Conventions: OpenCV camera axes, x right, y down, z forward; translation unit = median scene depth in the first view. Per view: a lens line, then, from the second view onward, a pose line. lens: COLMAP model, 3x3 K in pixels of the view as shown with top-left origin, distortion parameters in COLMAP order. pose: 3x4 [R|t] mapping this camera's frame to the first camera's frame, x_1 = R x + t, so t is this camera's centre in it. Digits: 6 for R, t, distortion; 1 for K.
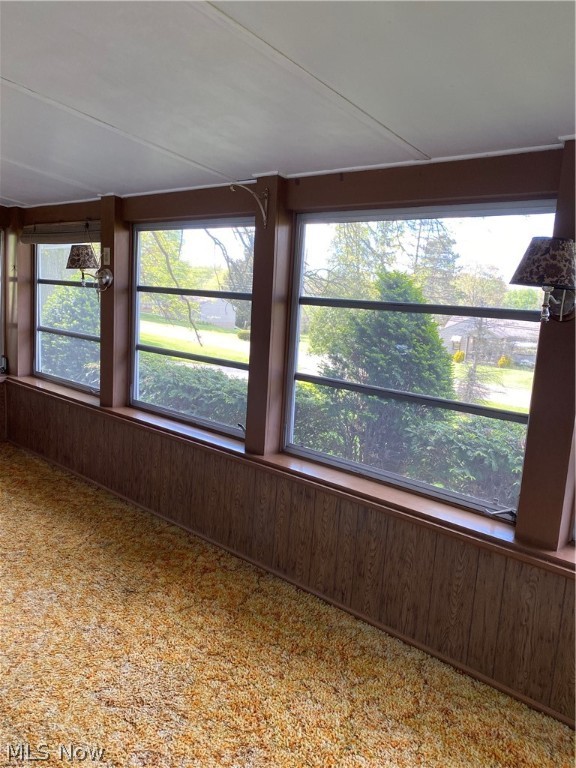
lens RADIAL K [[581.7, 0, 291.5], [0, 581.7, 381.0], [0, 0, 1]] dist [0.034100, -0.039230]
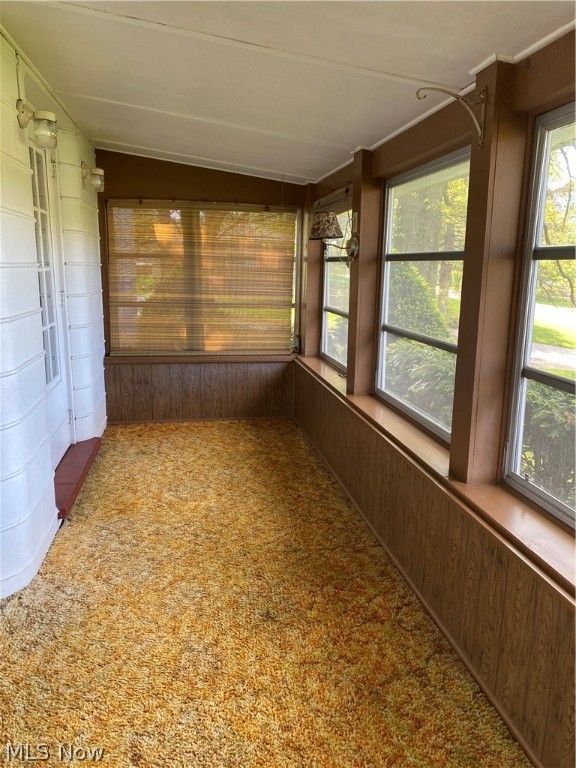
lens RADIAL K [[581.7, 0, 286.5], [0, 581.7, 385.3], [0, 0, 1]] dist [0.034100, -0.039230]
pose [[0.785897, 0.076550, -0.613601, 0.204871], [-0.055553, 0.997036, 0.053233, -0.014535], [0.615857, -0.007748, 0.787820, 0.317516]]
